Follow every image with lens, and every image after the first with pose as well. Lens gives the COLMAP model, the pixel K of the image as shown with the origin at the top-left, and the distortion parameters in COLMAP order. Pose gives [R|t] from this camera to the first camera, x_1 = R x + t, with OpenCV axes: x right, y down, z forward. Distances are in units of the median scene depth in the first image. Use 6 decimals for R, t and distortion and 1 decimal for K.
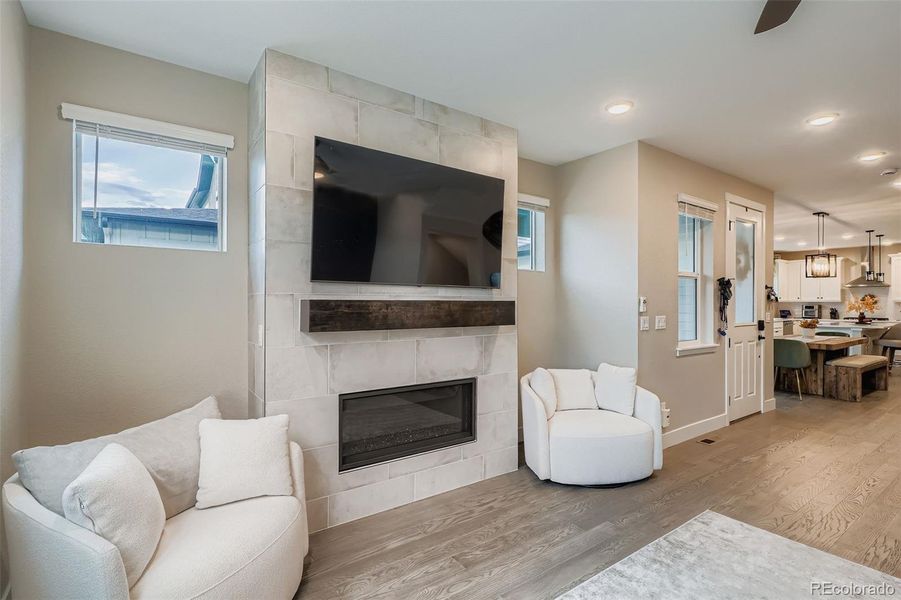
lens RADIAL K [[434.3, 0, 450.4], [0, 434.3, 304.1], [0, 0, 1]] dist [-0.005840, -0.001616]
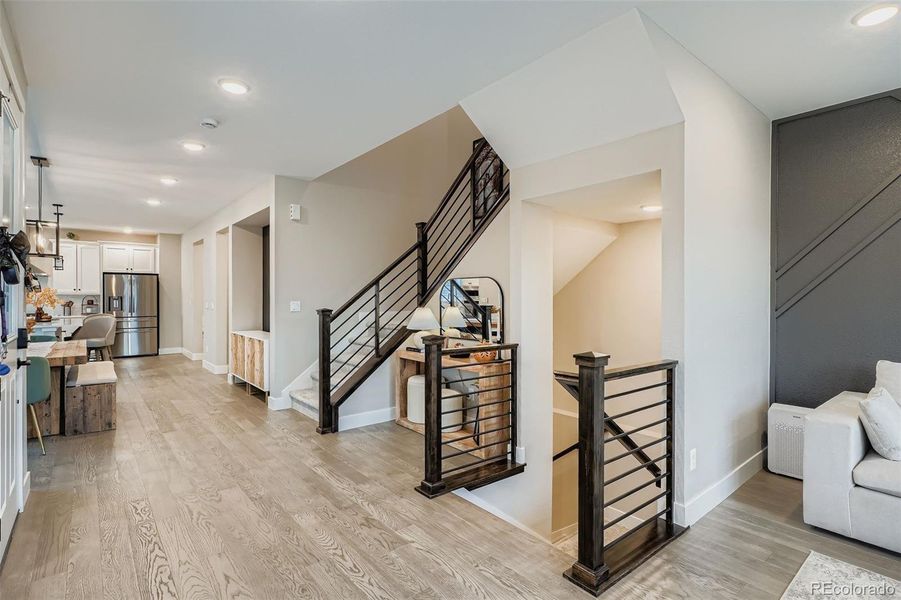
lens RADIAL K [[434.3, 0, 449.4], [0, 434.3, 297.2], [0, 0, 1]] dist [-0.005840, -0.001616]
pose [[-0.084204, -0.001704, 0.996447, 0.303549], [0.002448, 0.999995, 0.001917, 0.004905], [-0.996446, 0.002601, -0.084200, 0.902207]]
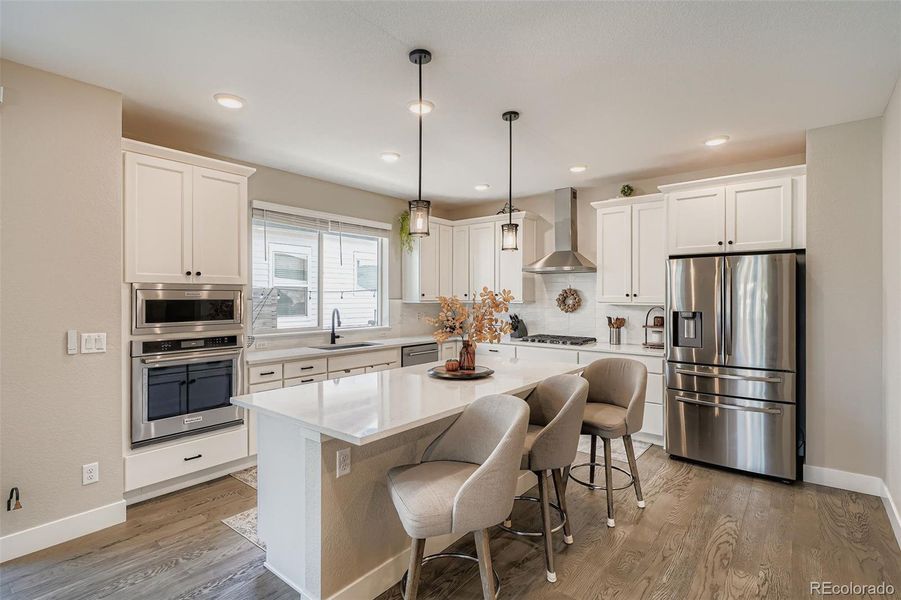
lens RADIAL K [[434.3, 0, 454.3], [0, 434.3, 295.6], [0, 0, 1]] dist [-0.005840, -0.001616]
pose [[0.960224, 0.002636, 0.279217, 2.417112], [-0.001069, 0.999983, -0.005764, -0.036000], [-0.279227, 0.005236, 0.960211, 1.919292]]
